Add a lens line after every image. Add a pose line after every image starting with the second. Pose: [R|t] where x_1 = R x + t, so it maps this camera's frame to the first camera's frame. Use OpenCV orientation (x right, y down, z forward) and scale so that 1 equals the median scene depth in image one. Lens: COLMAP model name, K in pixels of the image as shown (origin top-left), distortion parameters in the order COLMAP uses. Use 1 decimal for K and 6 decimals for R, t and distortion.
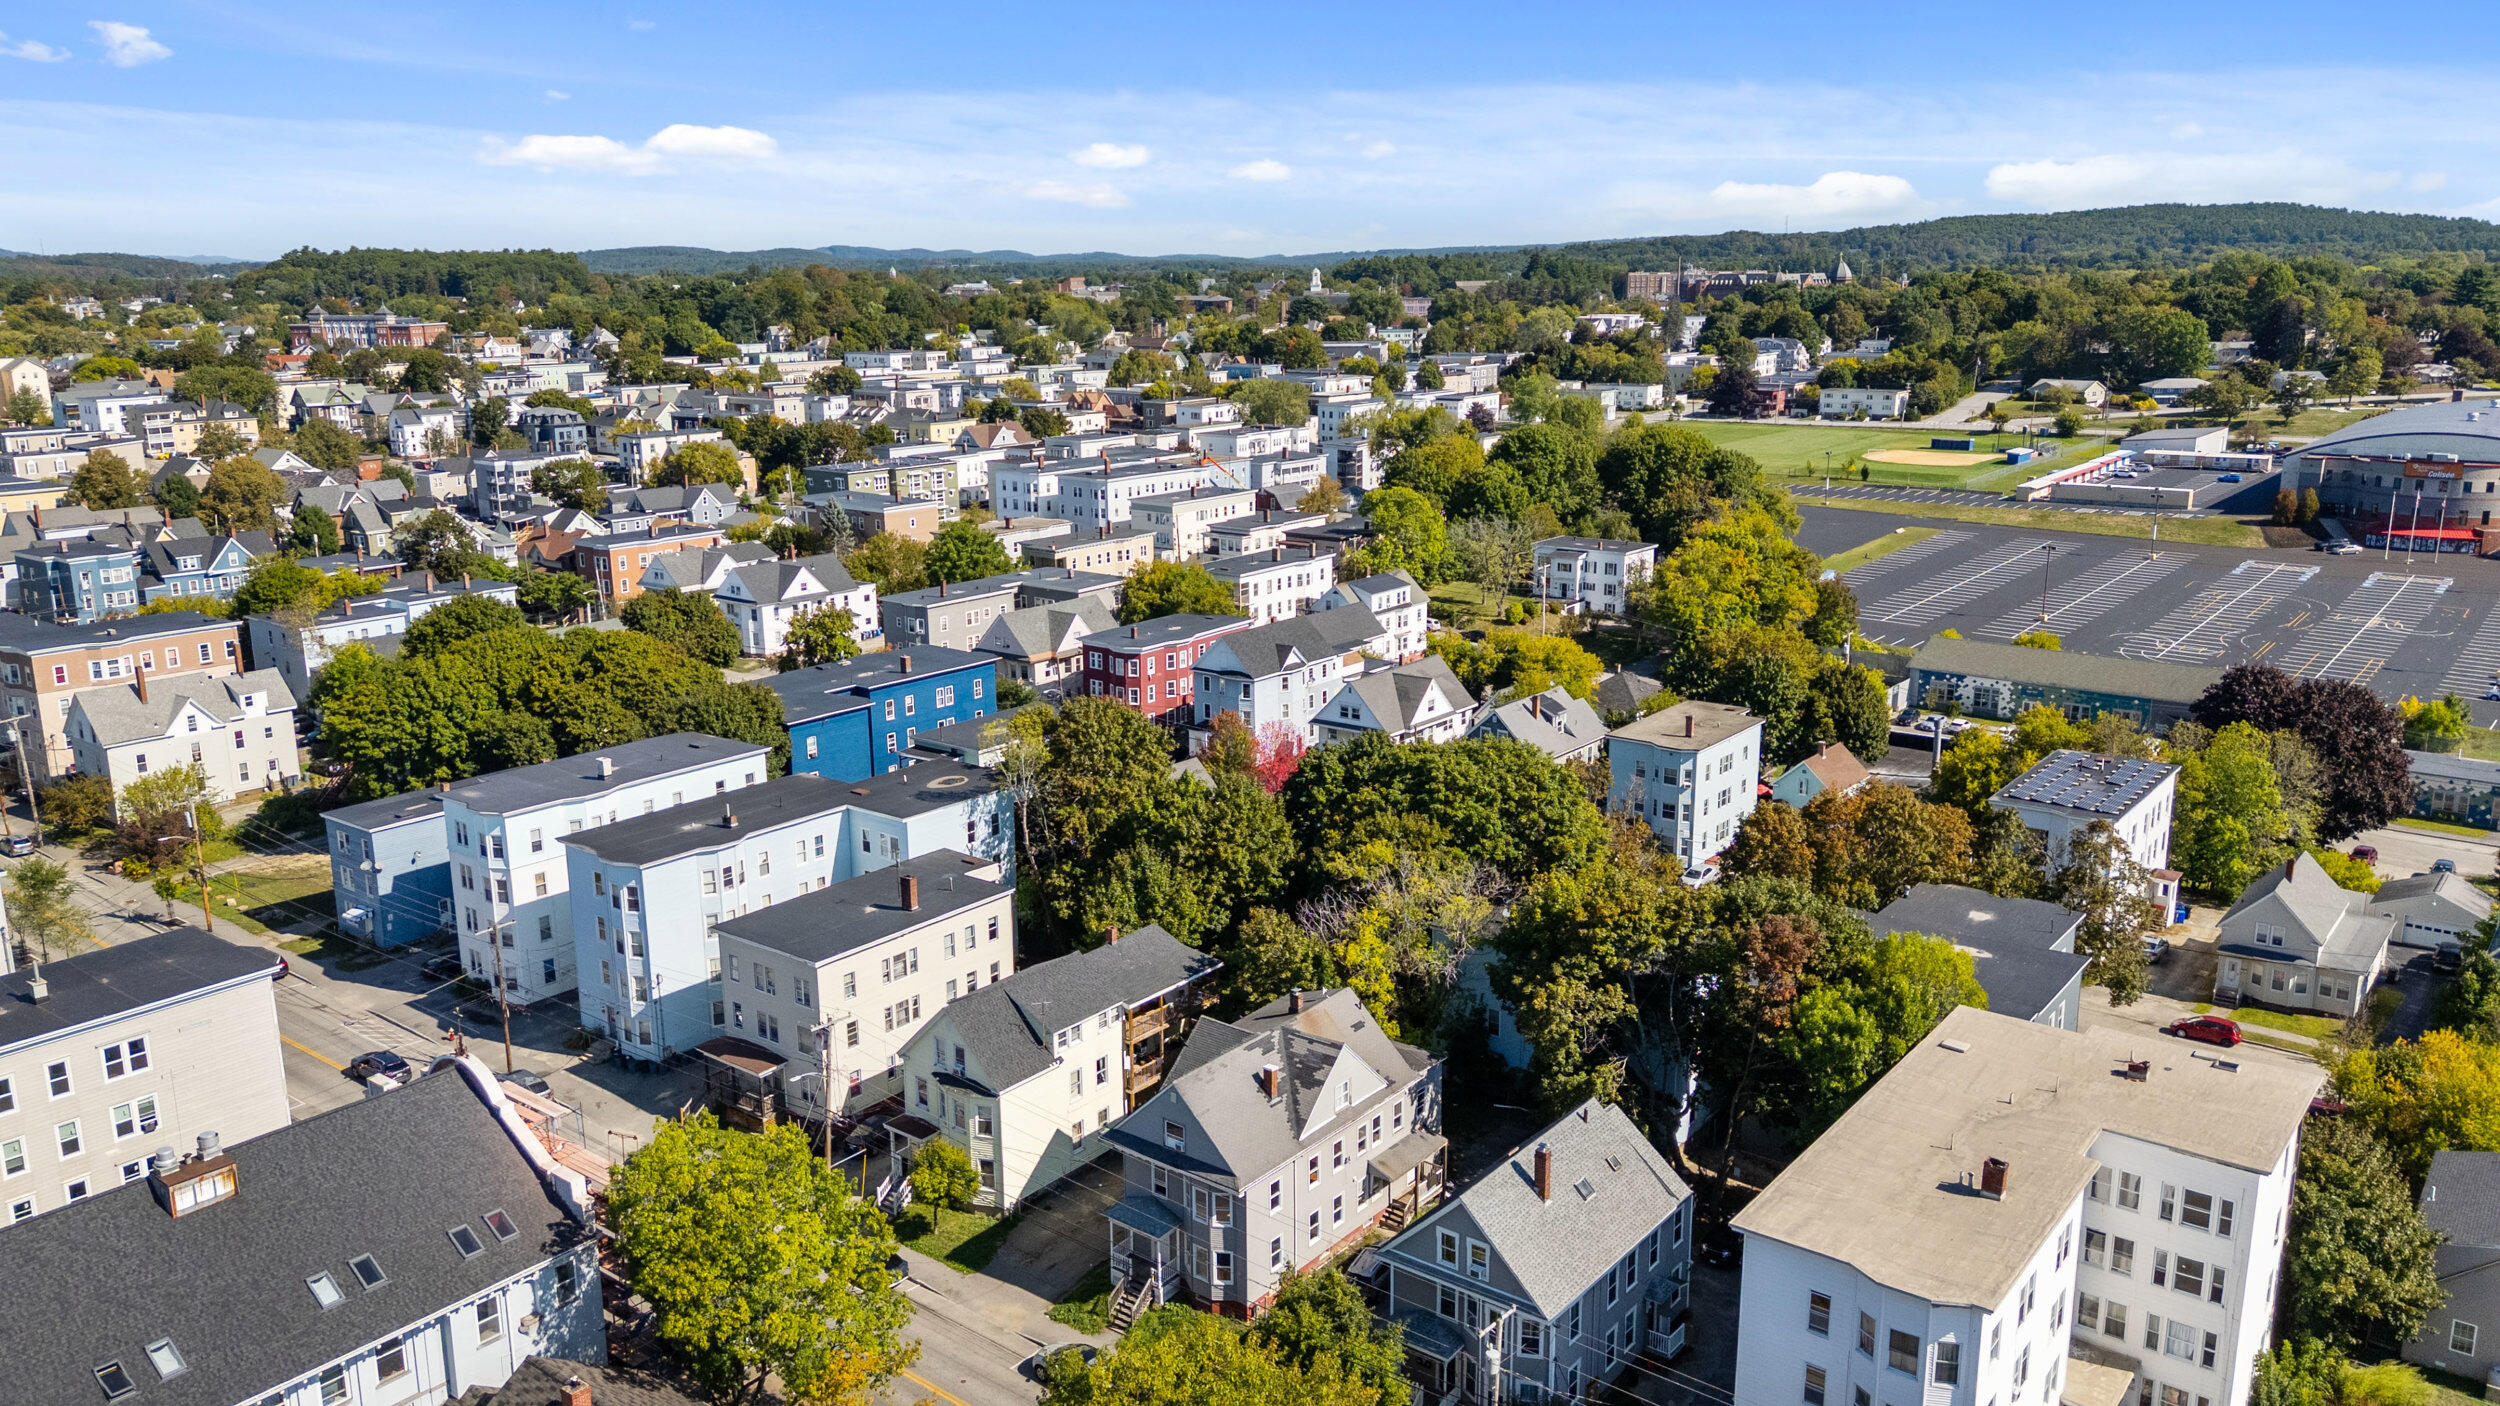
lens RADIAL K [[1828.3, 0, 1250.4], [0, 1828.3, 693.6], [0, 0, 1]] dist [0.104022, -0.135948]
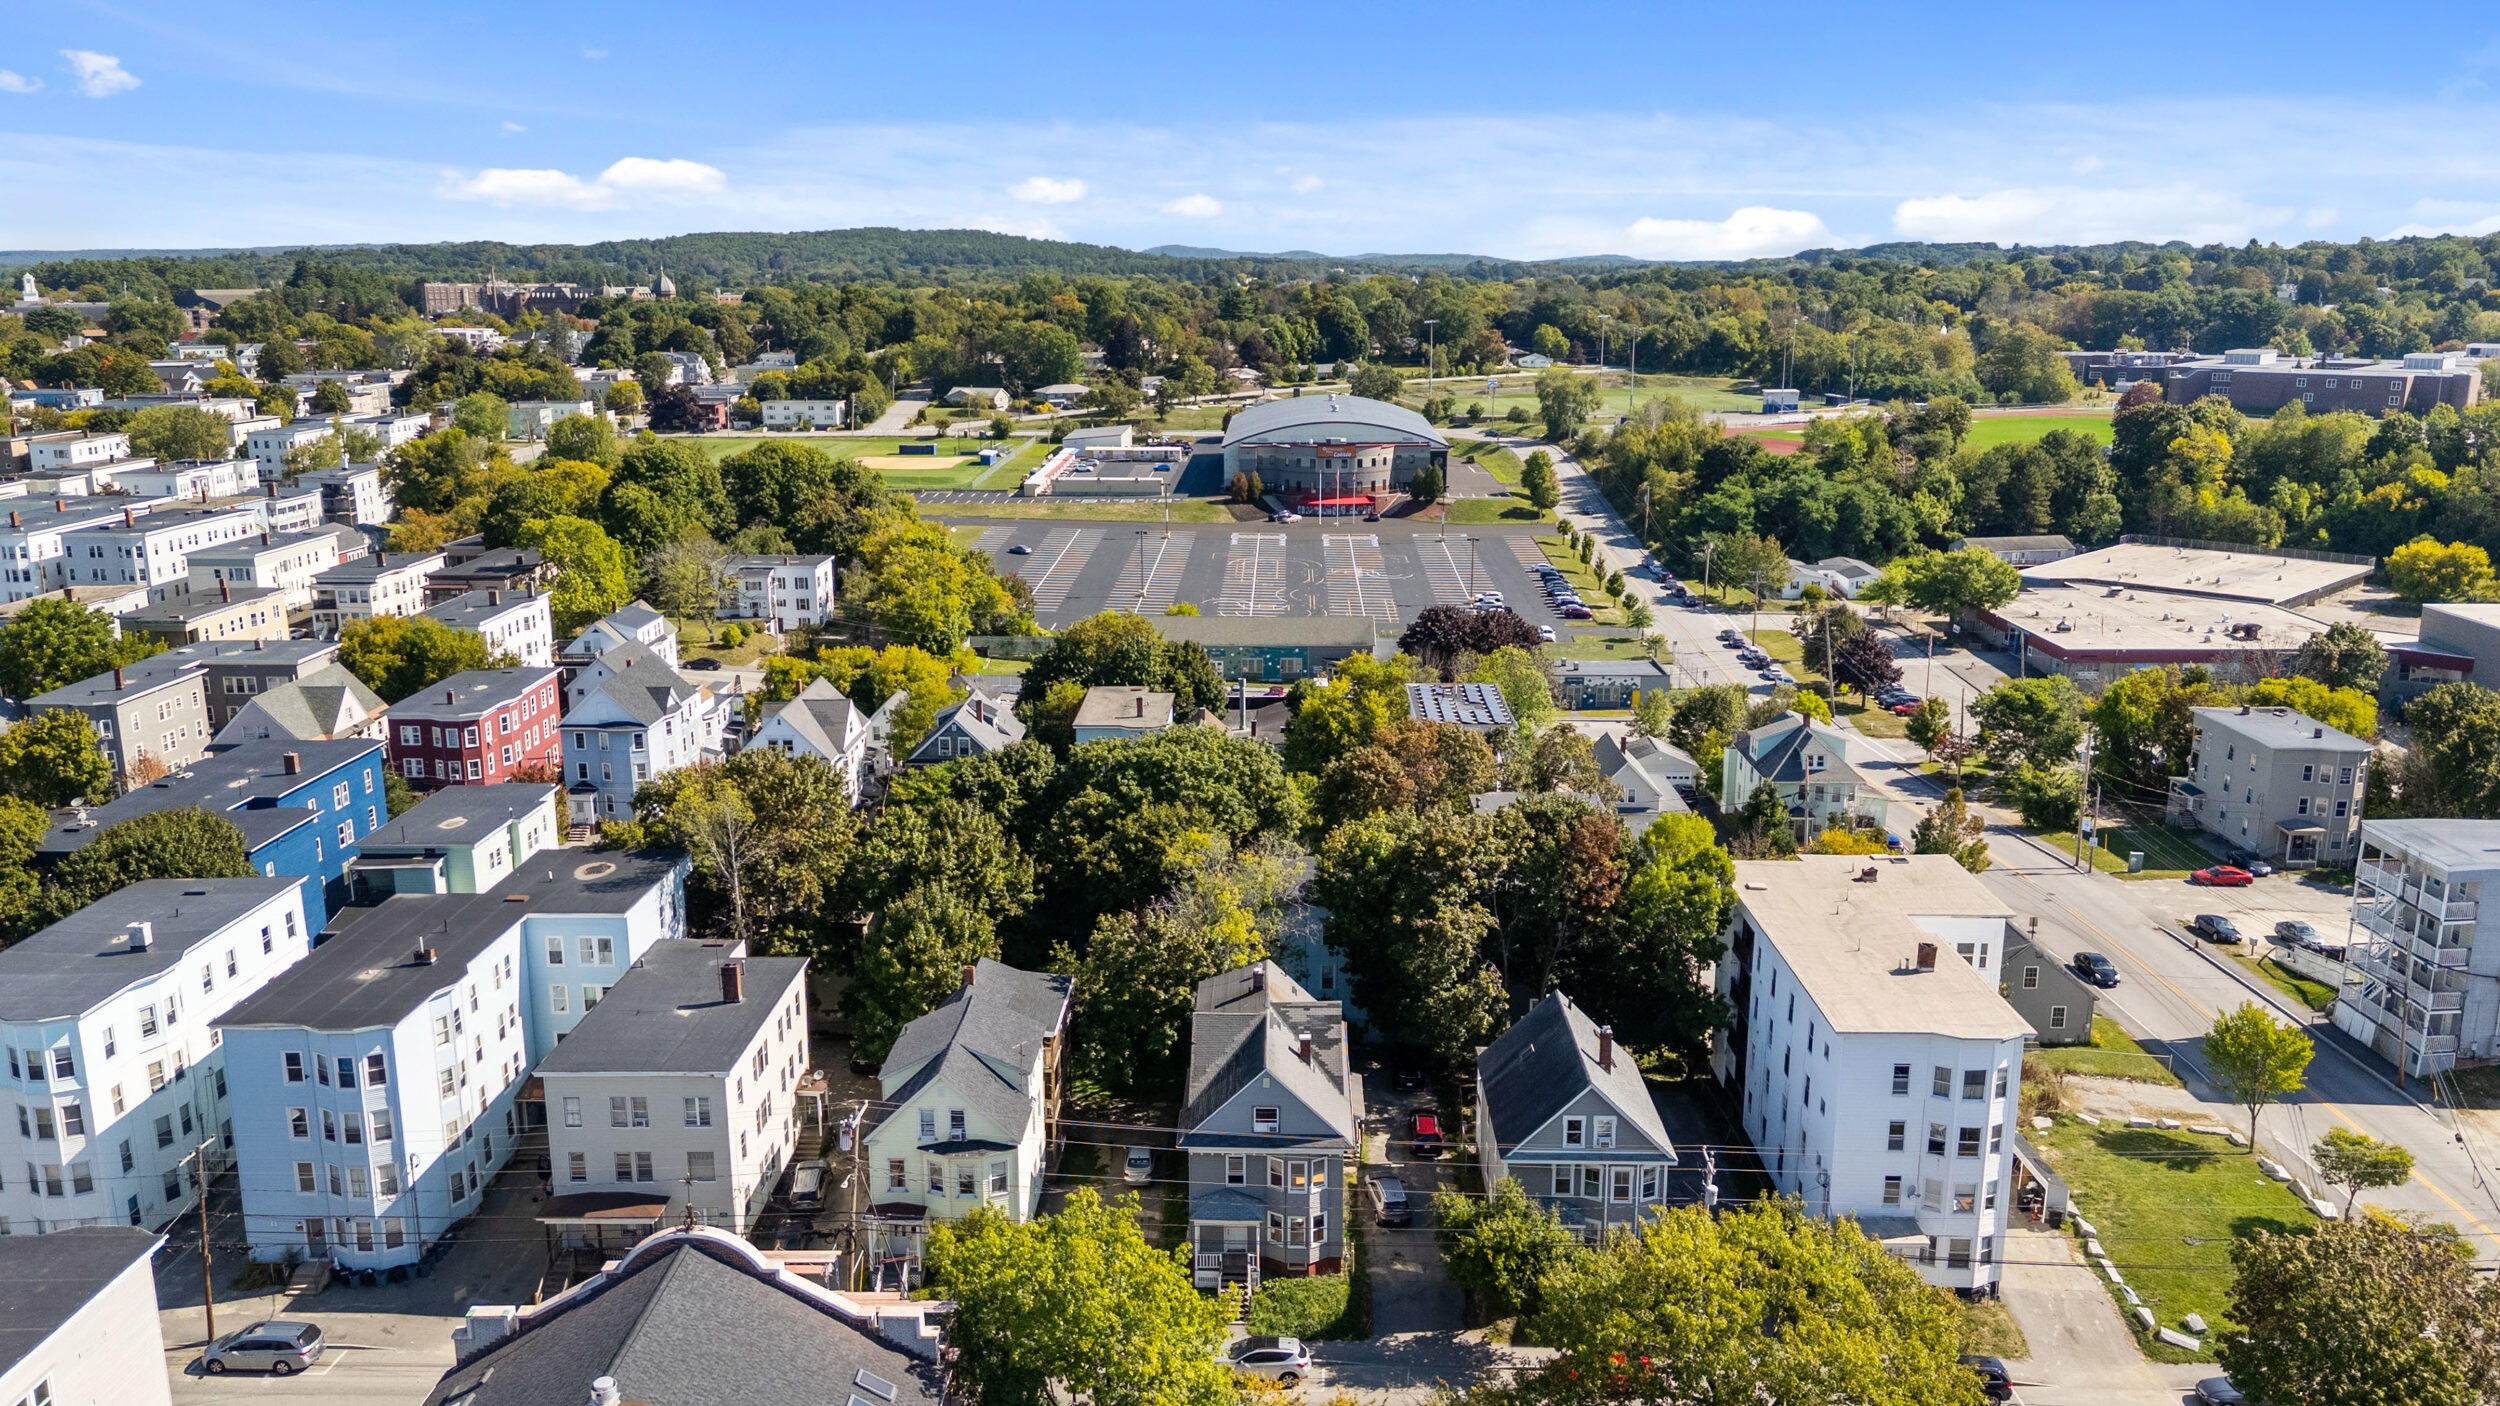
lens RADIAL K [[1828.3, 0, 1250.4], [0, 1828.3, 693.6], [0, 0, 1]] dist [0.104022, -0.135948]
pose [[0.795168, -0.129056, 0.592496, -0.552139], [0.133105, 0.990408, 0.037093, -0.033952], [-0.591600, 0.049369, 0.804719, 0.134123]]
